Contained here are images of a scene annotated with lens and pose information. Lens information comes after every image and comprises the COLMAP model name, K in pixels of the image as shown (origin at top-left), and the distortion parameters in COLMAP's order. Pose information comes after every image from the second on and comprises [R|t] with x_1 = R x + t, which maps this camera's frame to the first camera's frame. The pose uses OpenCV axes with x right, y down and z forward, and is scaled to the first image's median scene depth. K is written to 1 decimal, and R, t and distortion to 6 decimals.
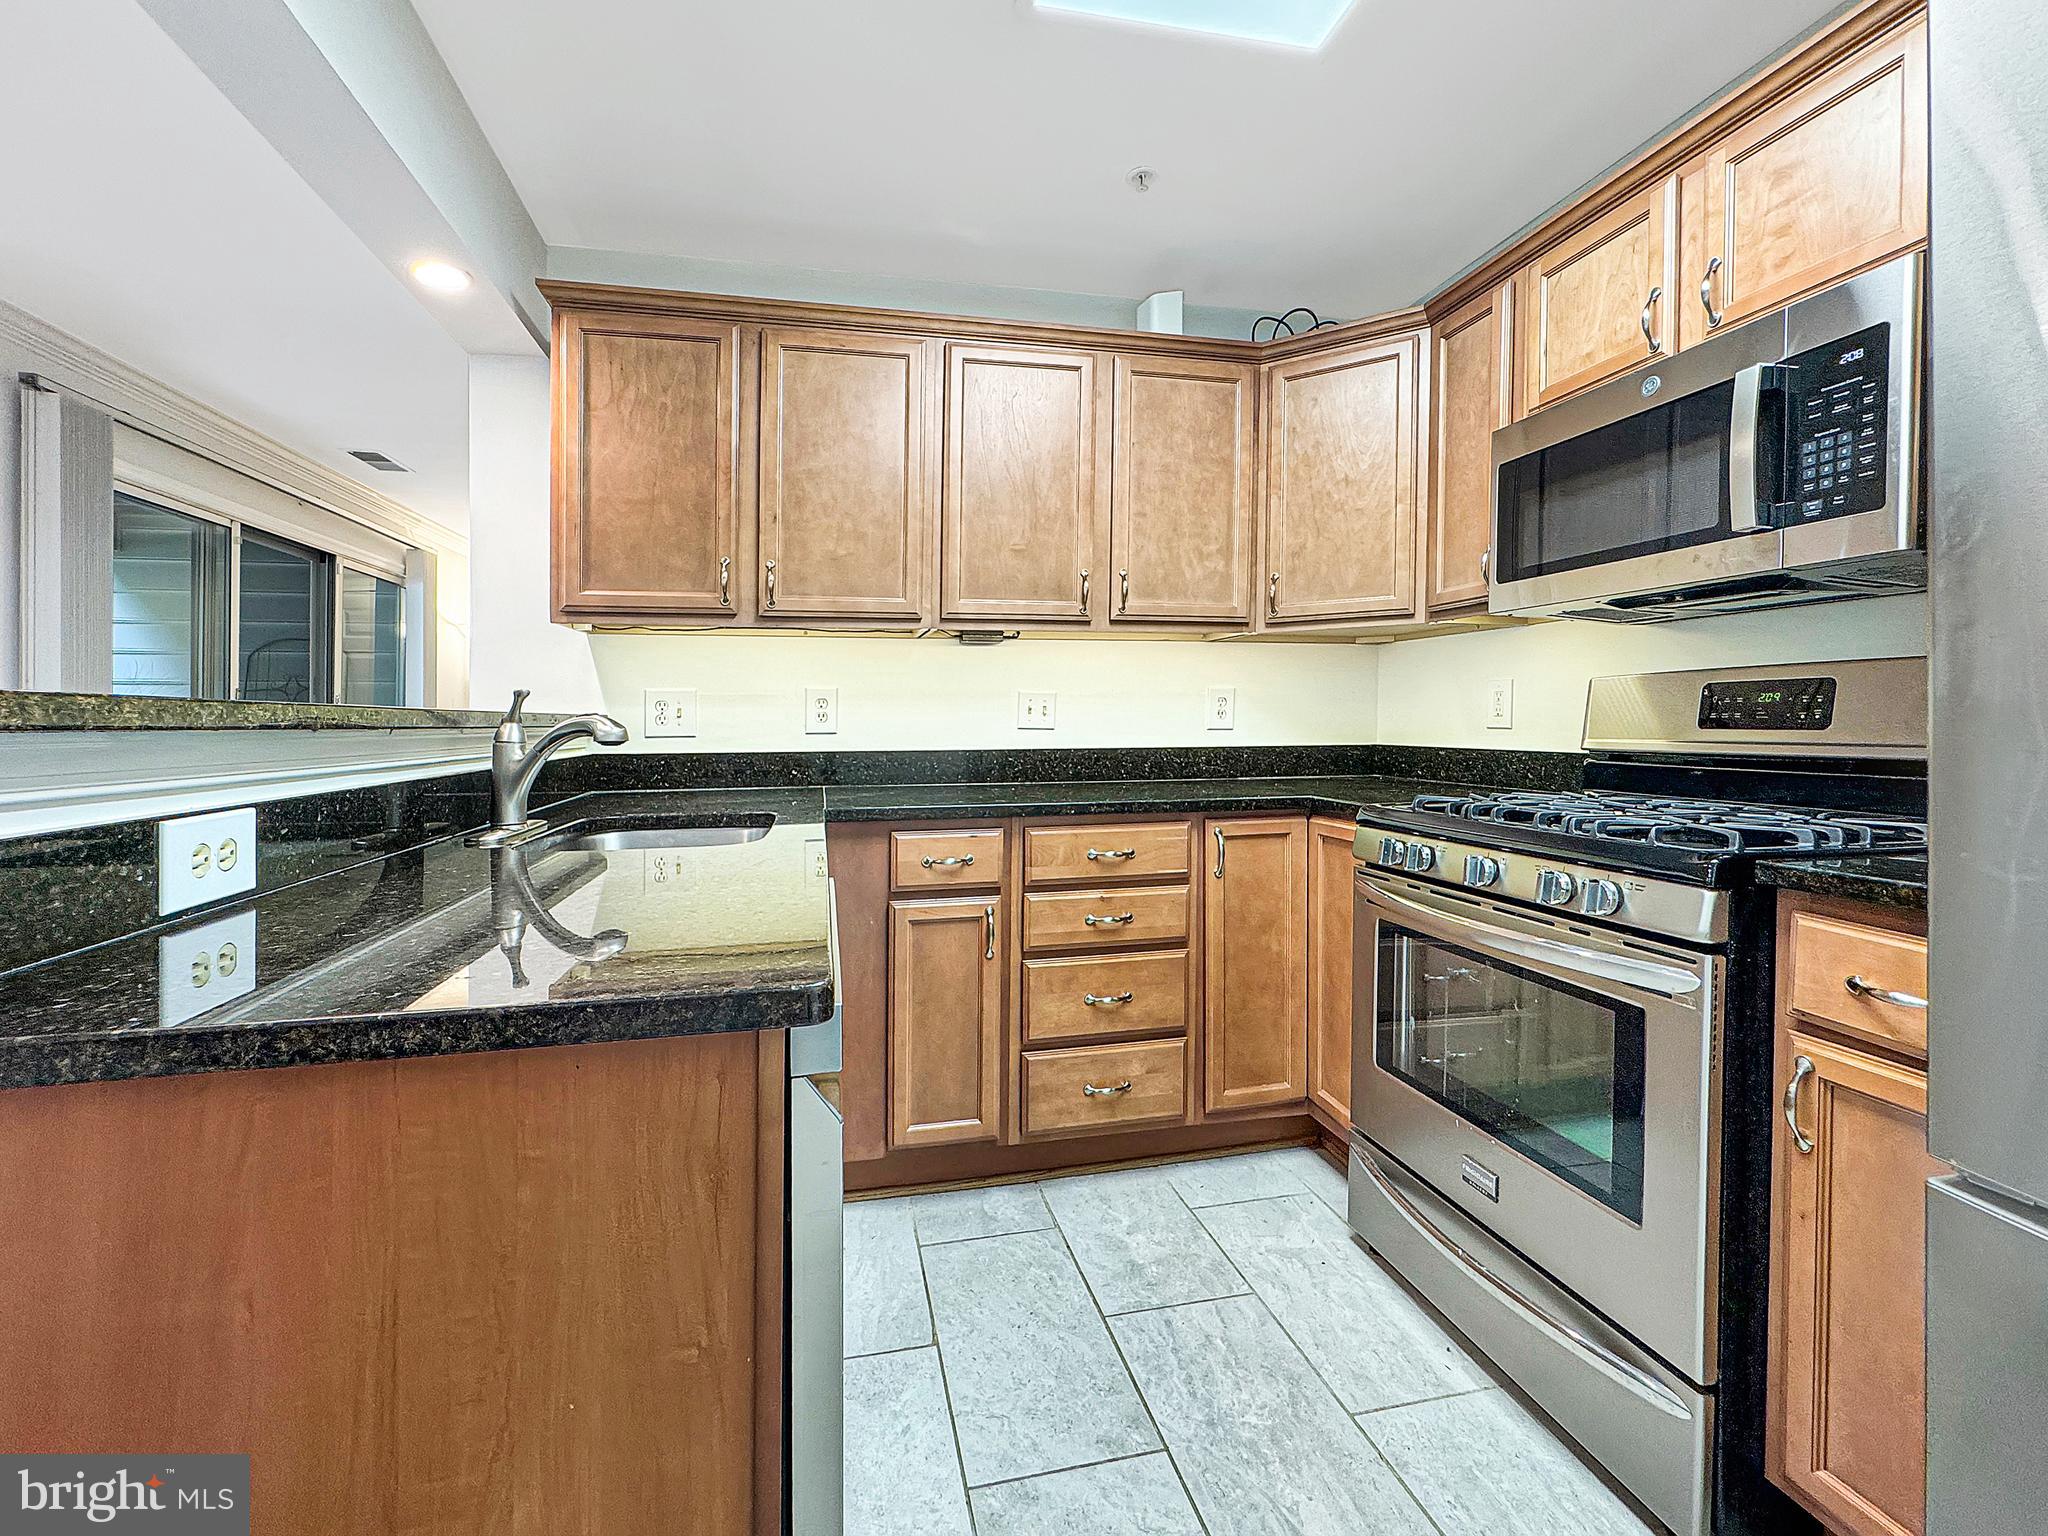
lens RADIAL K [[854.3, 0, 1012.5], [0, 854.3, 728.1], [0, 0, 1]] dist [-0.000695, -0.000317]
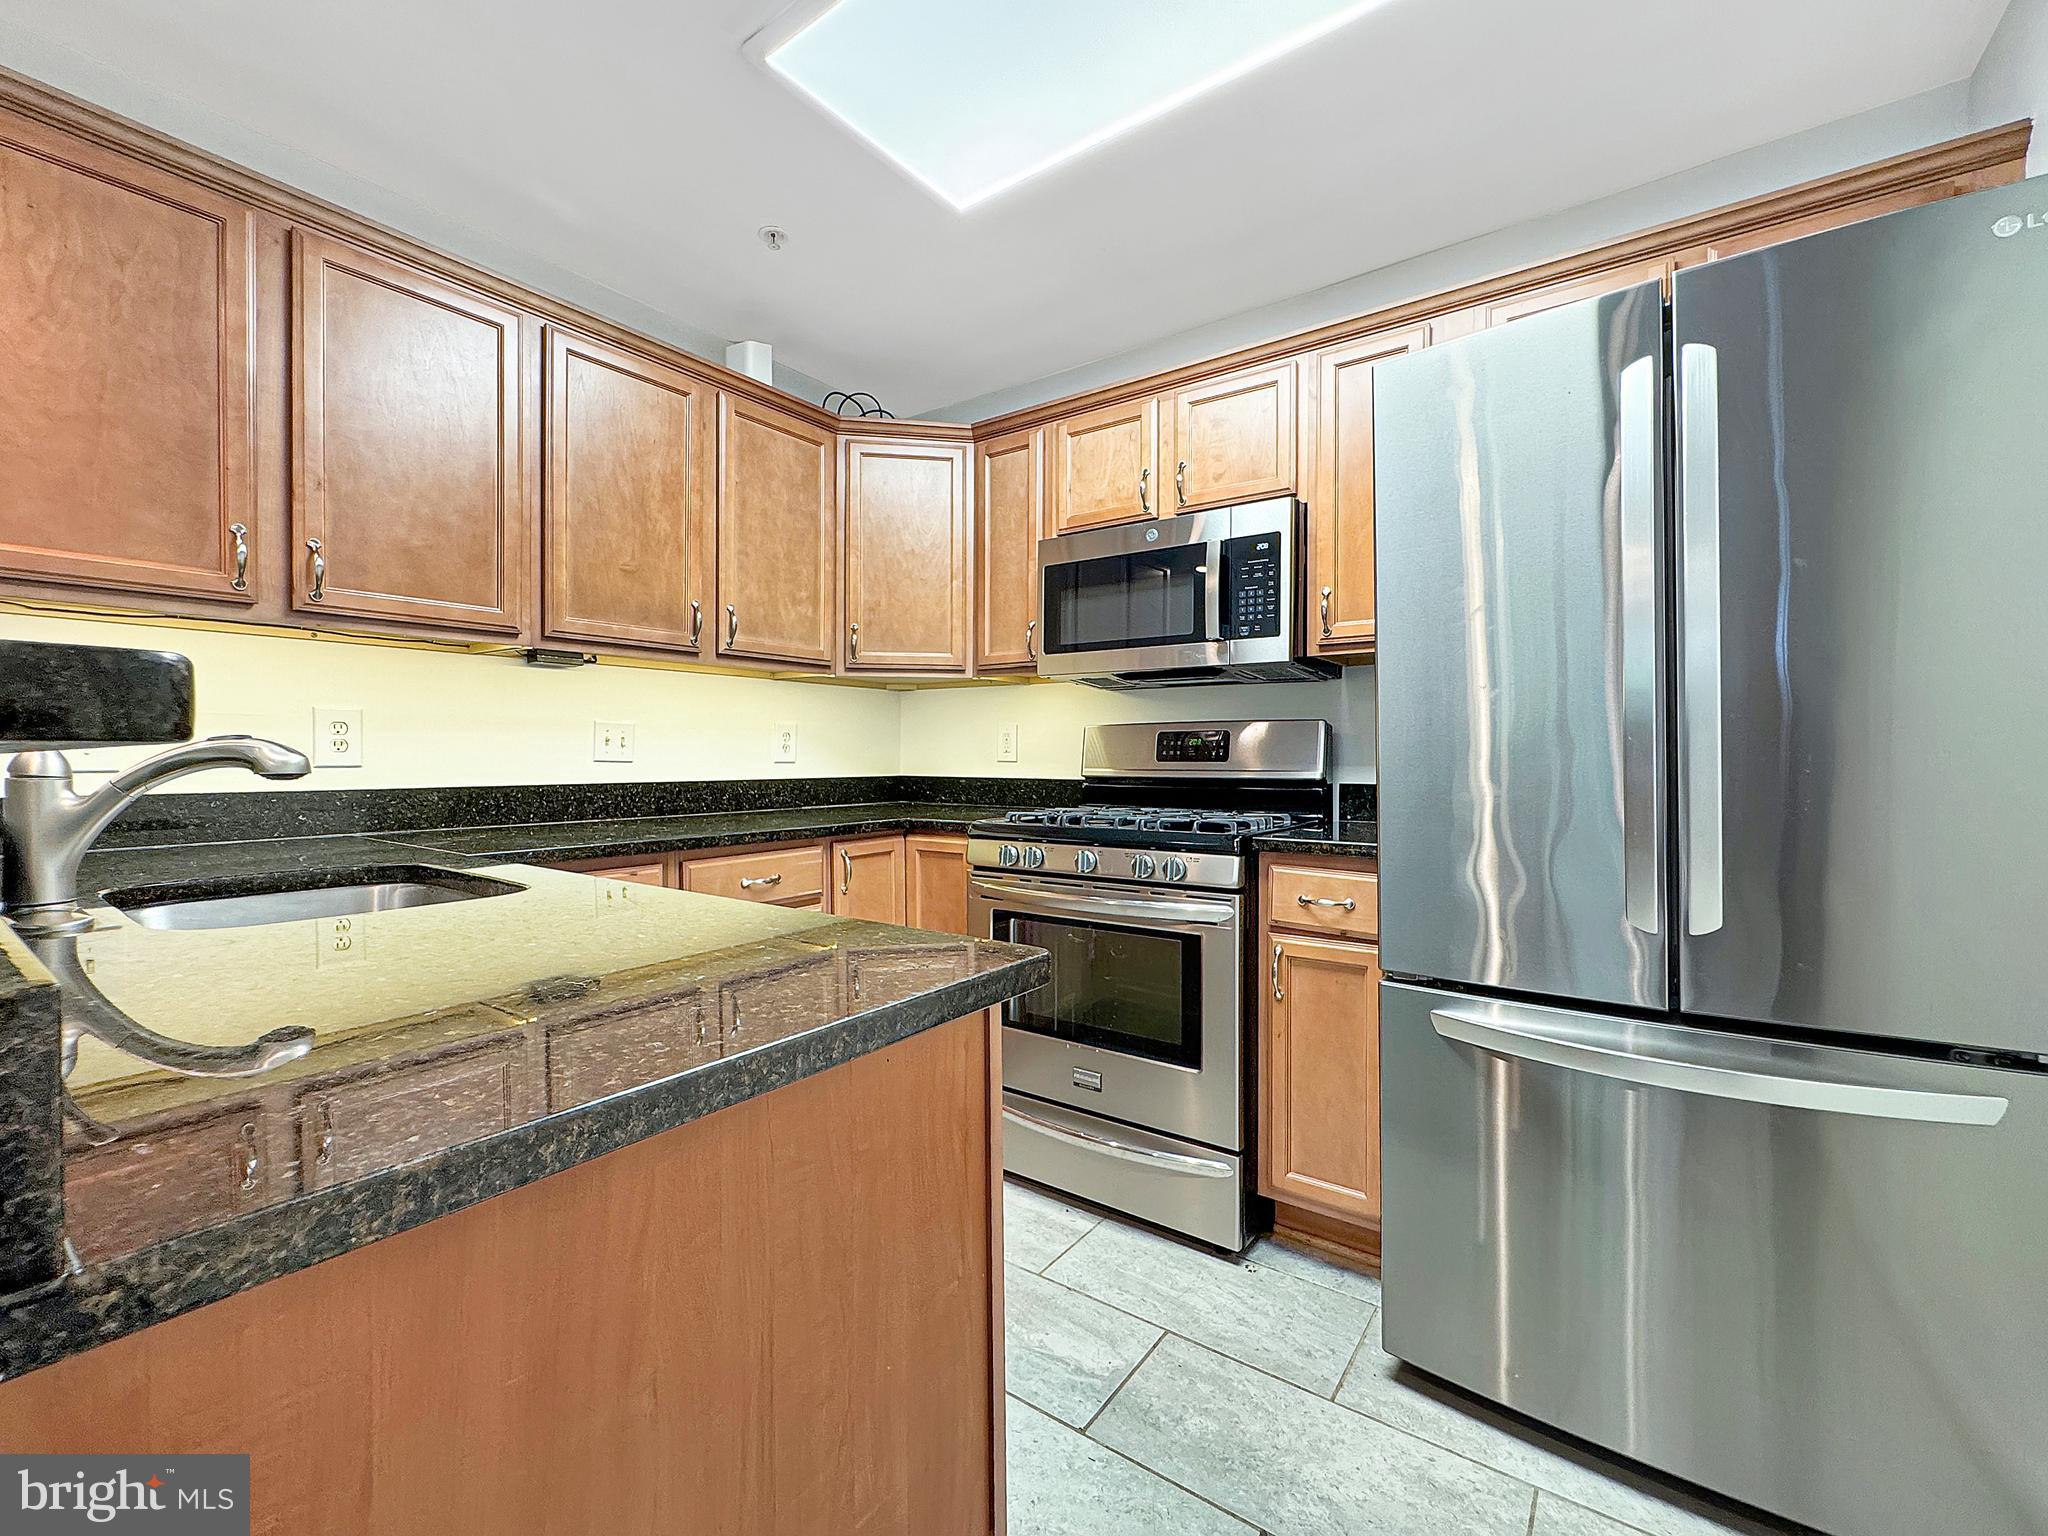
lens RADIAL K [[836.3, 0, 1024.0], [0, 836.3, 768.0], [0, 0, 1]] dist [0.000271, -0.000287]
pose [[0.753663, -0.003180, 0.657253, -0.296947], [-0.000199, 0.999987, 0.005067, 0.004239], [-0.657261, -0.003950, 0.753653, 0.020613]]
